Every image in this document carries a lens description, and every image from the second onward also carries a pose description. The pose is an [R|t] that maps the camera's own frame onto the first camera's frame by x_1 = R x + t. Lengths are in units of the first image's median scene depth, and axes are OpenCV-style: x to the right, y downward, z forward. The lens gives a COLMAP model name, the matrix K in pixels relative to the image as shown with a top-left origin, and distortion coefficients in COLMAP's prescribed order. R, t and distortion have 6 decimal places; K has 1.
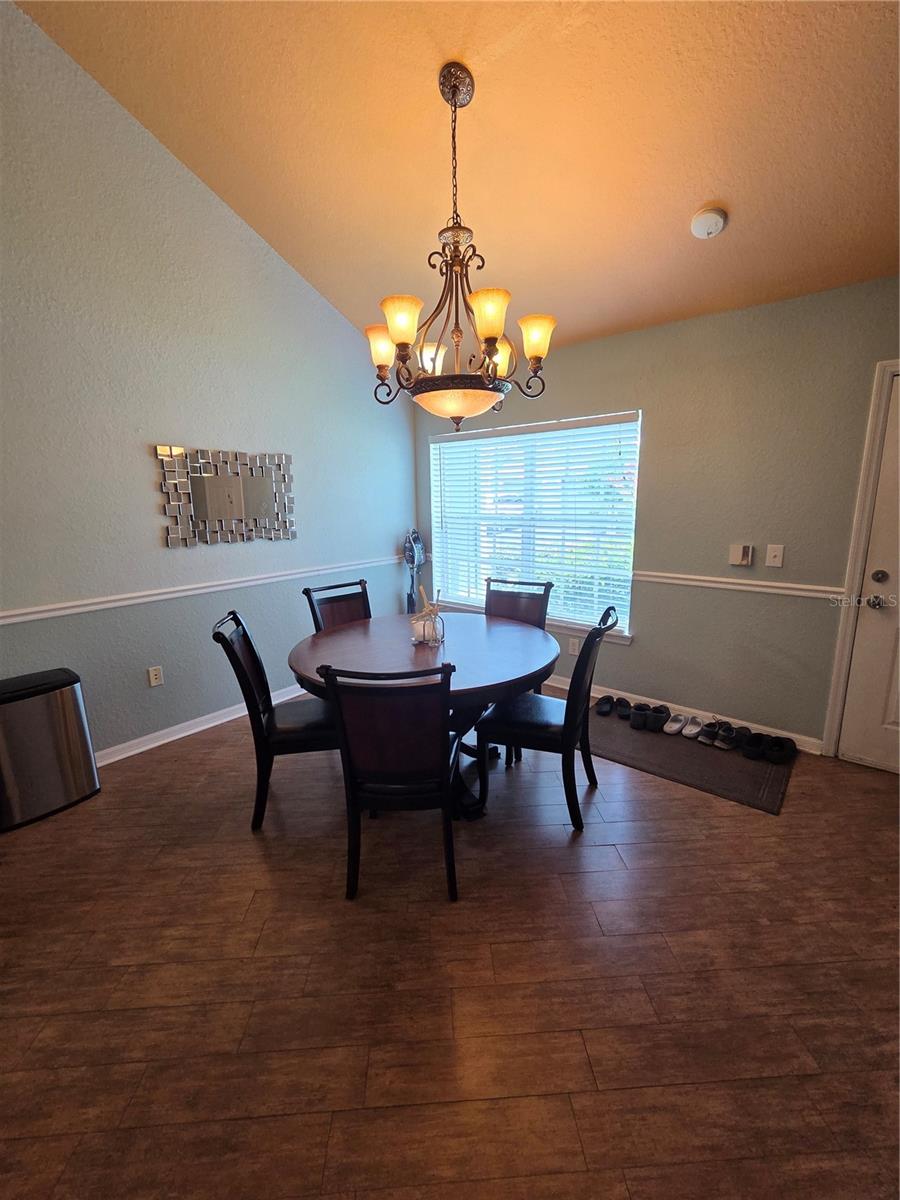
lens RADIAL K [[495.5, 0, 450.0], [0, 495.5, 600.0], [0, 0, 1]] dist [-0.002152, 0.000654]
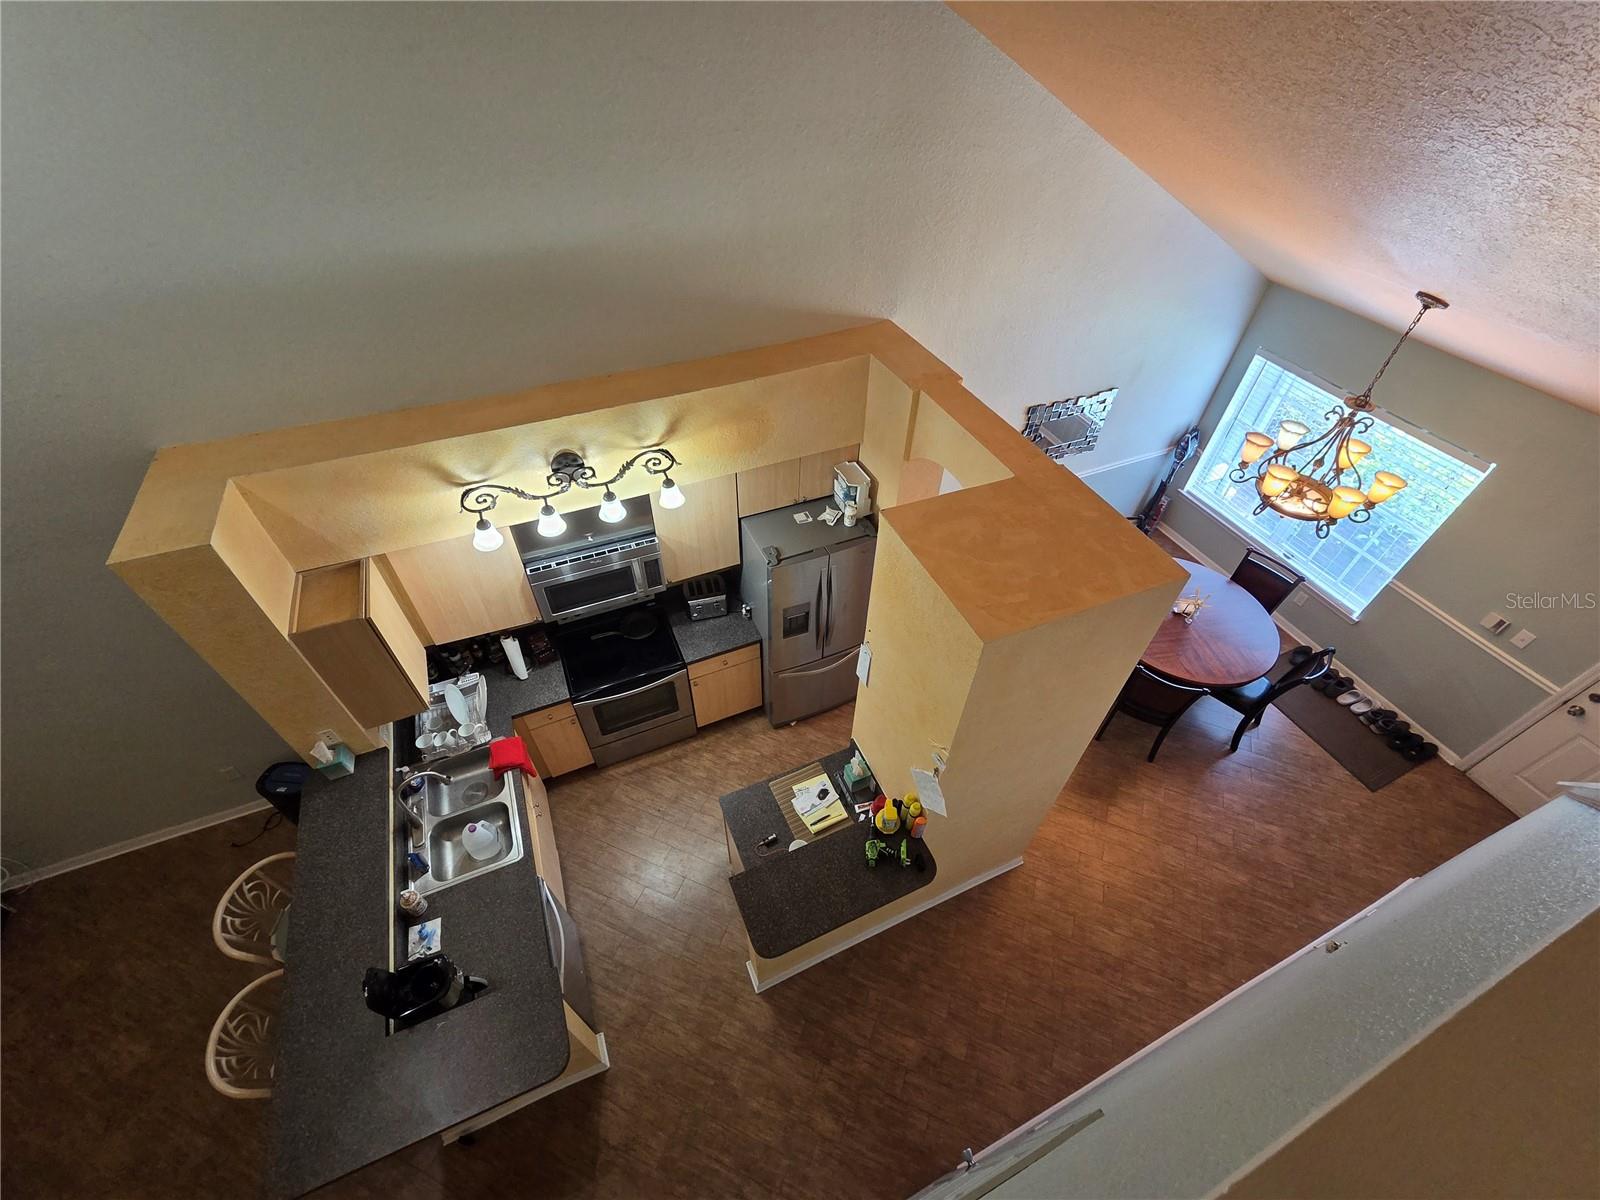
lens RADIAL K [[660.7, 0, 805.7], [0, 660.7, 594.1], [0, 0, 1]] dist [-0.002152, 0.000654]
pose [[0.901375, 0.334817, -0.274629, -0.497472], [-0.126098, 0.809645, 0.573214, -0.872365], [0.414274, -0.482050, 0.772014, -0.883720]]
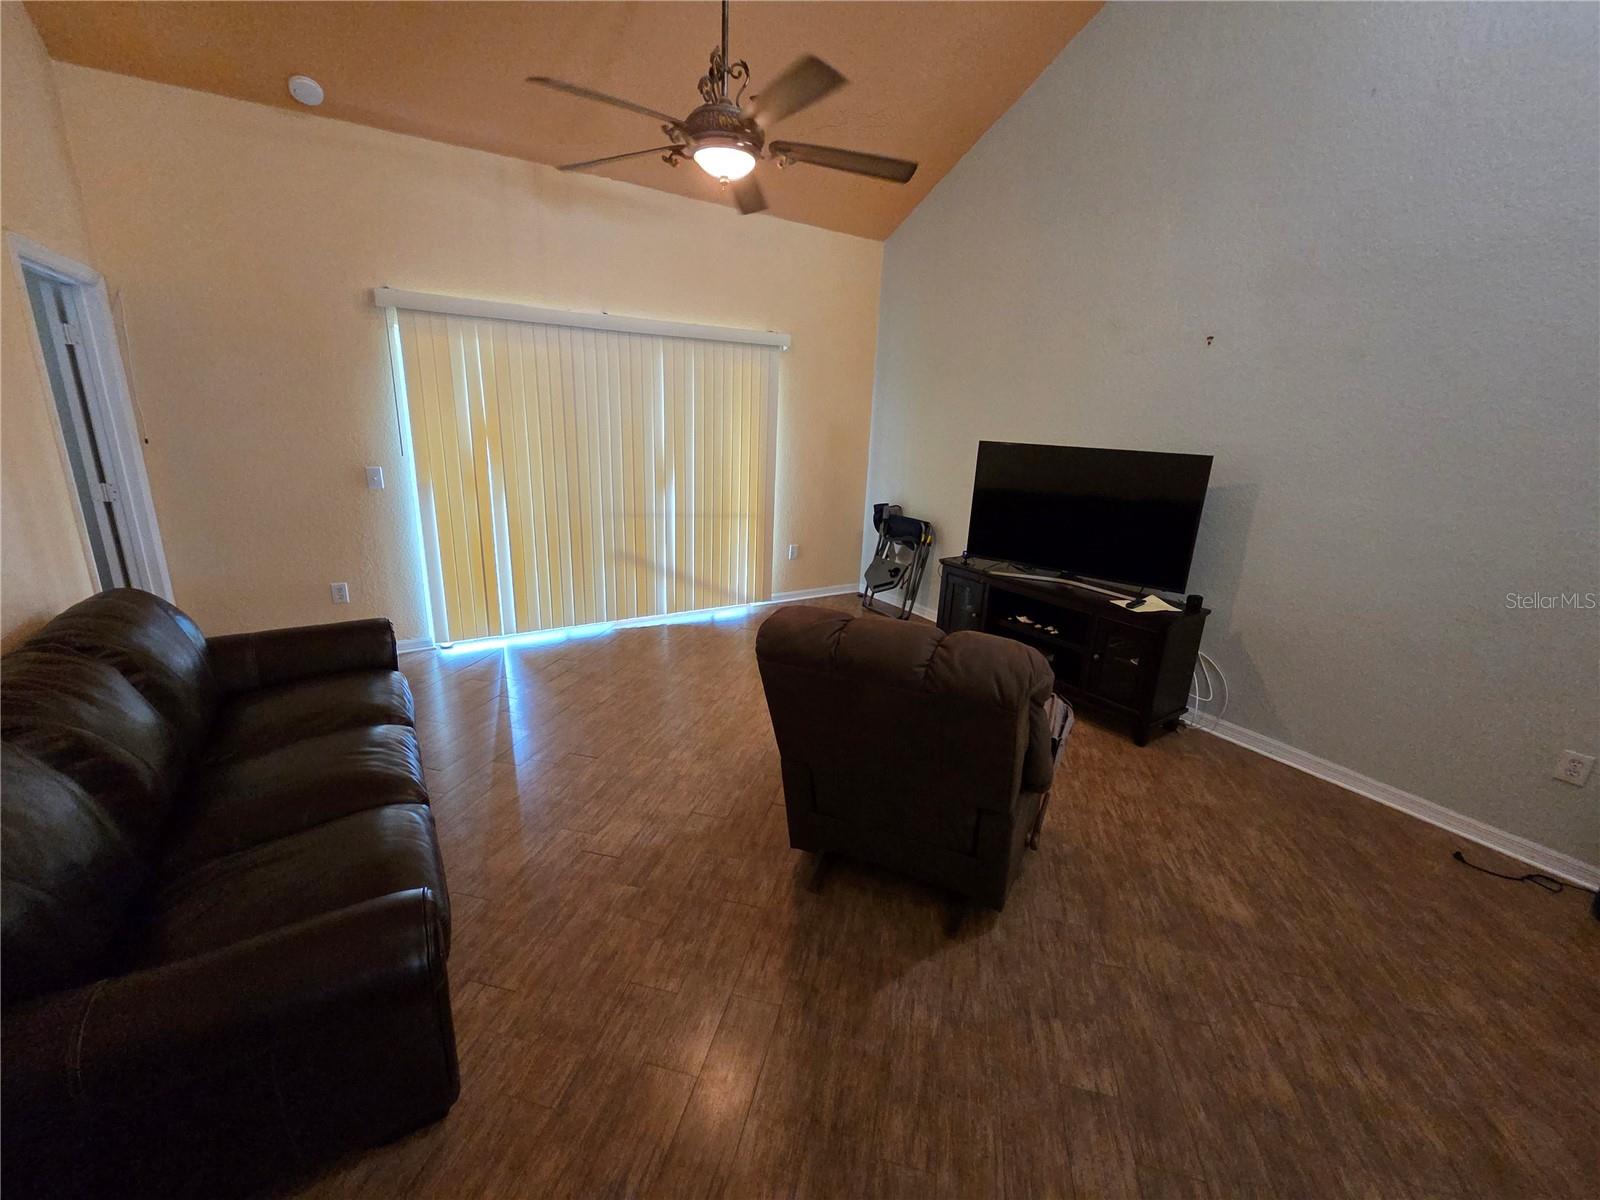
lens RADIAL K [[660.7, 0, 805.7], [0, 660.7, 594.1], [0, 0, 1]] dist [-0.002152, 0.000654]
pose [[-0.291194, 0.259867, -0.920693, -0.906779], [-0.231827, 0.914546, 0.331454, 0.236145], [0.928150, 0.309959, -0.206066, -1.311658]]
